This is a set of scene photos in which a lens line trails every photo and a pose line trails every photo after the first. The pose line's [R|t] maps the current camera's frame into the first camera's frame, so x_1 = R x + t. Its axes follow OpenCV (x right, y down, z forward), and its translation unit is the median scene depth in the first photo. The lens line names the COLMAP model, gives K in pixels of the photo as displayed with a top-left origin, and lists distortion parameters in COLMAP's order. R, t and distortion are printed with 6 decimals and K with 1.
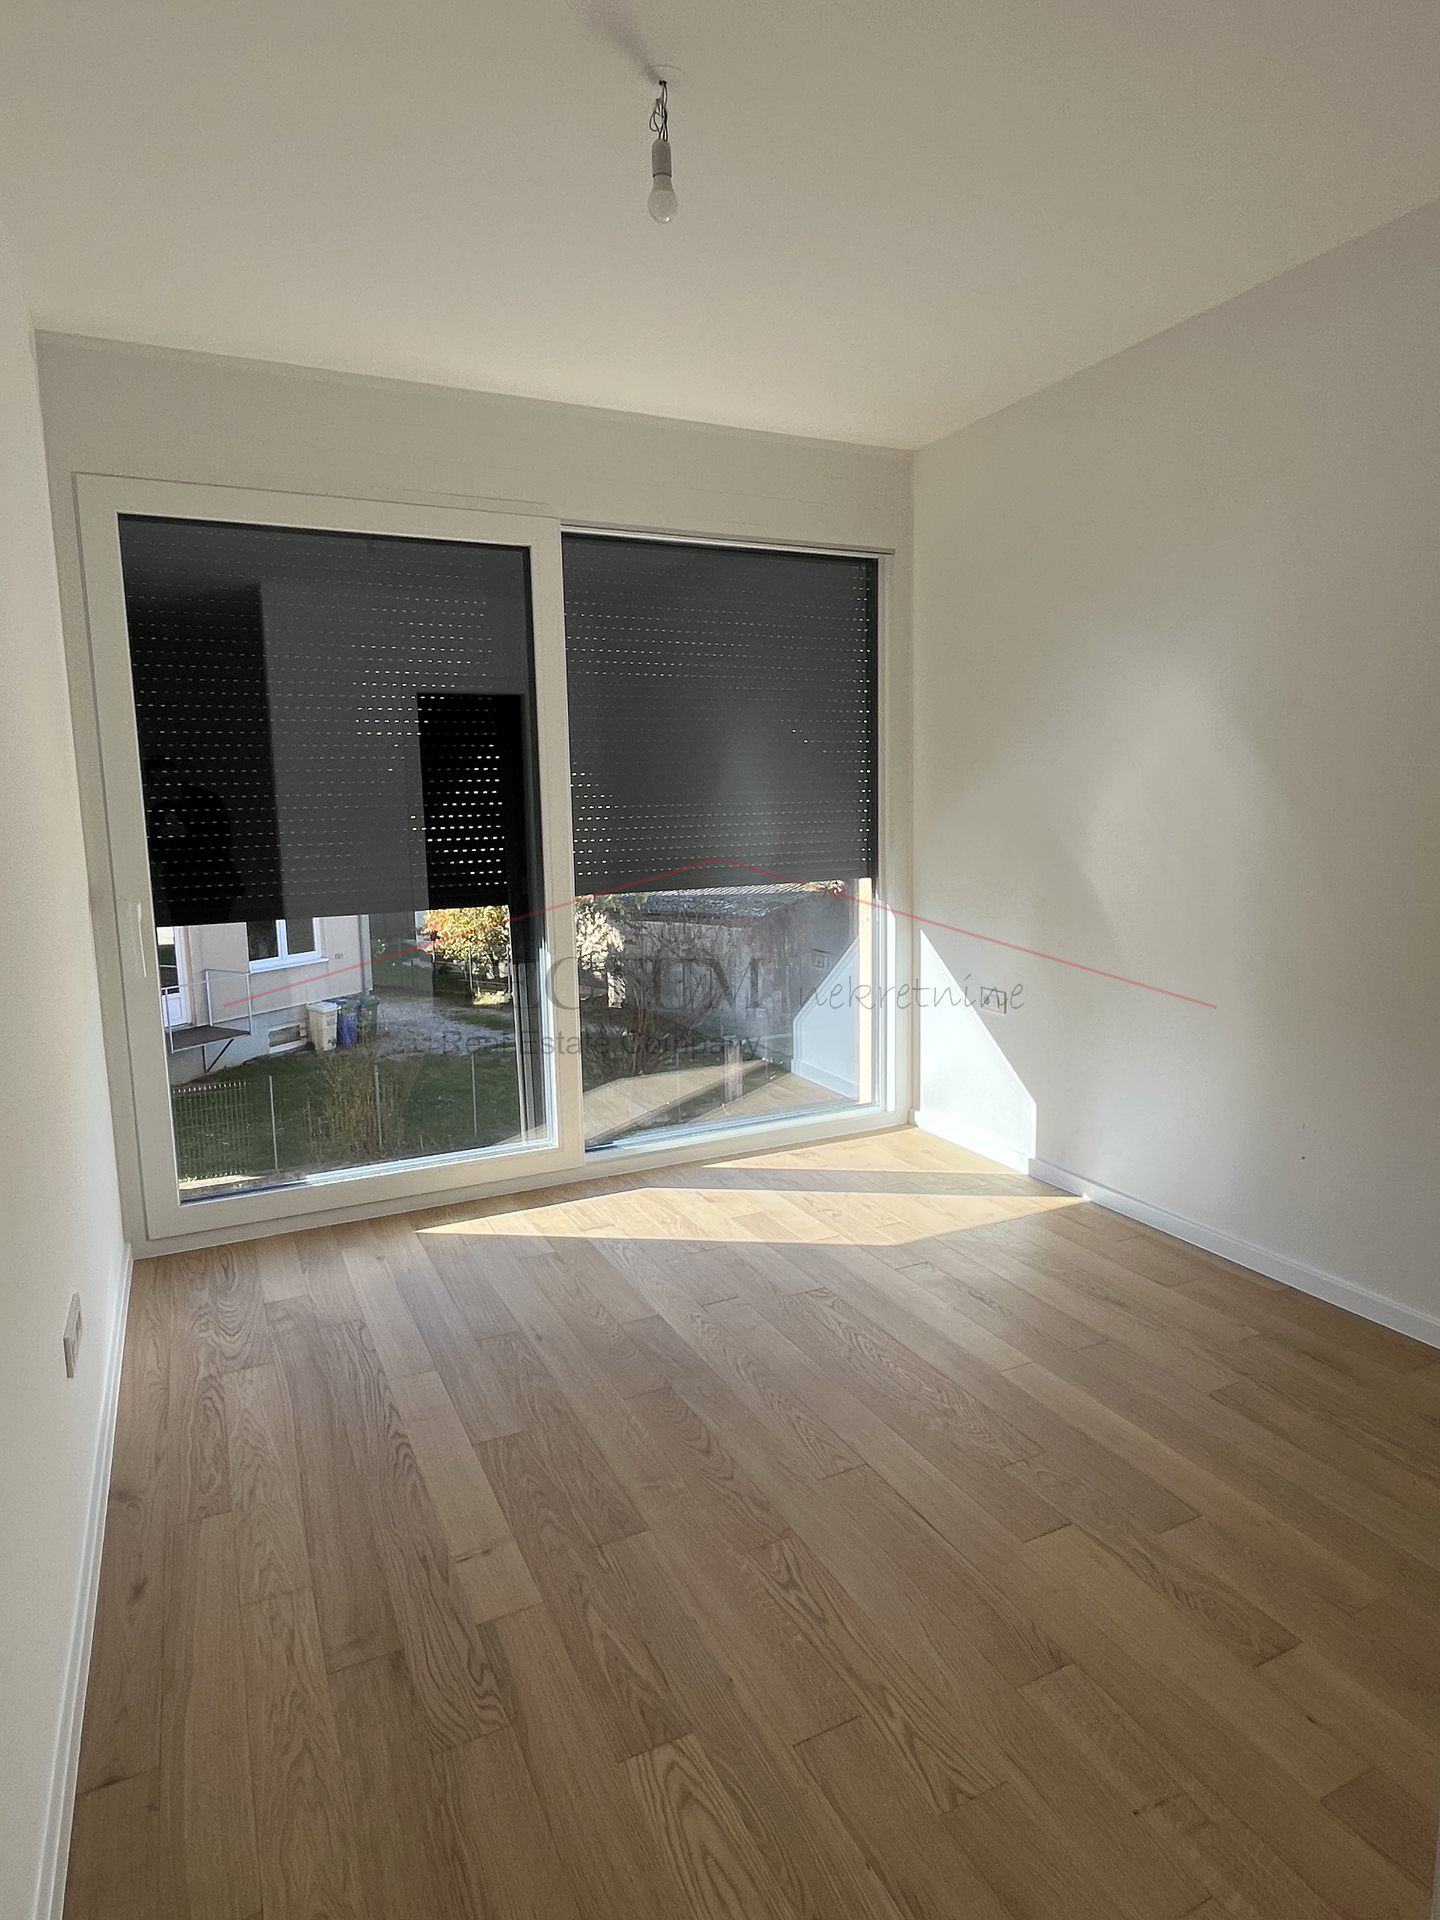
lens RADIAL K [[1105.7, 0, 718.3], [0, 1105.7, 956.1], [0, 0, 1]] dist [-0.002446, -0.000755]
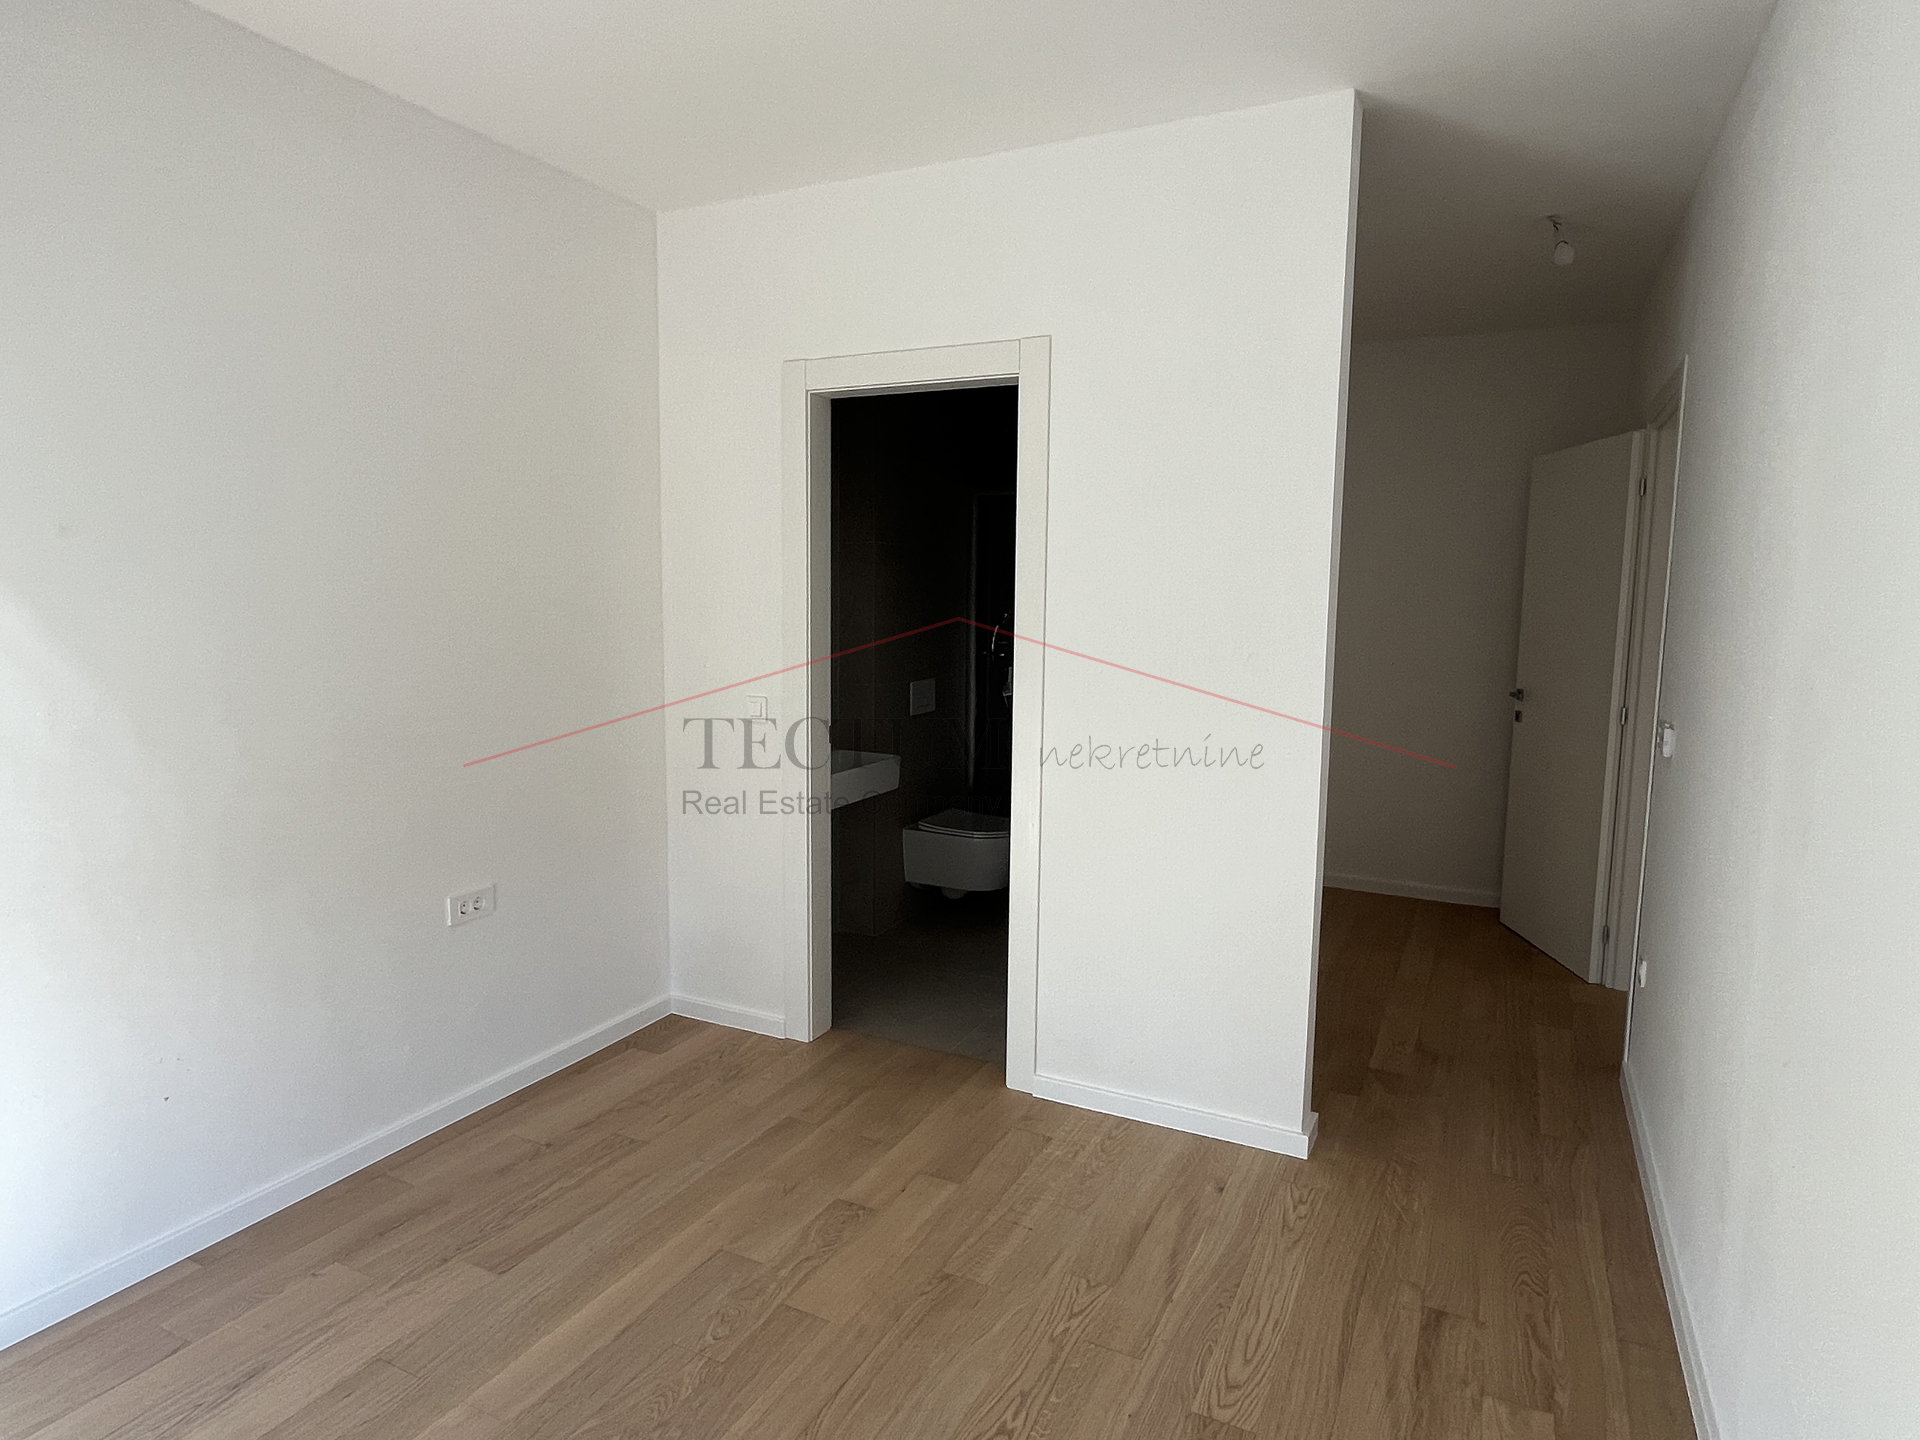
lens RADIAL K [[1105.7, 0, 957.5], [0, 1105.7, 719.1], [0, 0, 1]] dist [-0.002446, -0.000755]
pose [[-0.612523, -0.080444, 0.786349, -0.562030], [0.111176, 0.976152, 0.186461, -0.224022], [-0.782595, 0.201634, -0.588972, 1.295117]]
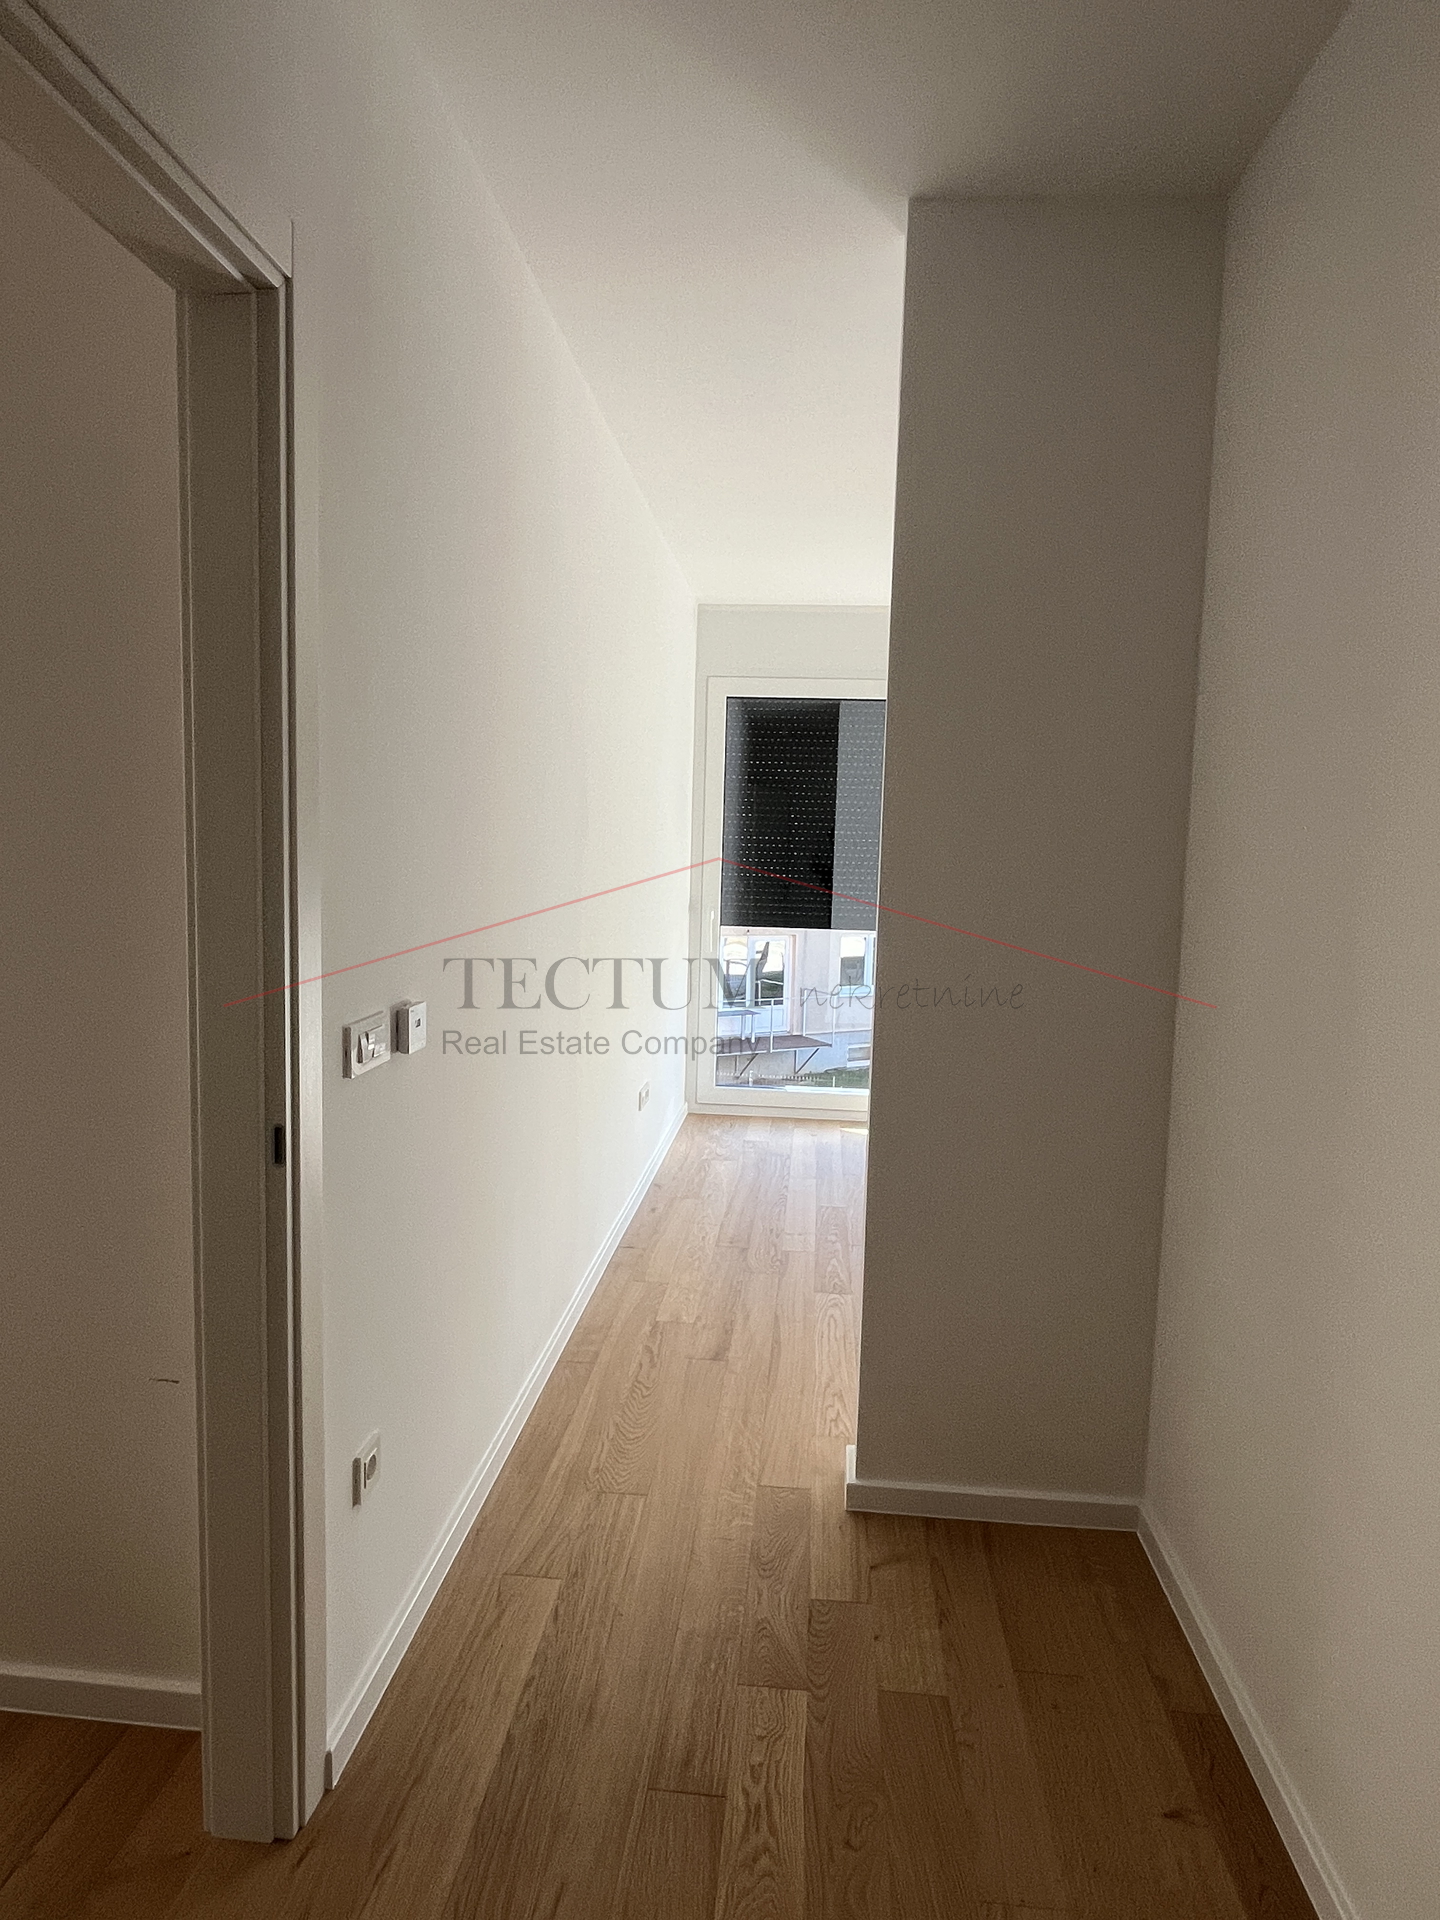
lens RADIAL K [[1105.7, 0, 712.4], [0, 1105.7, 959.0], [0, 0, 1]] dist [-0.002446, -0.000755]
pose [[0.853036, 0.094432, -0.513237, 0.583289], [-0.117985, 0.992925, -0.013409, 0.079530], [0.508339, 0.071993, 0.858142, -0.769767]]
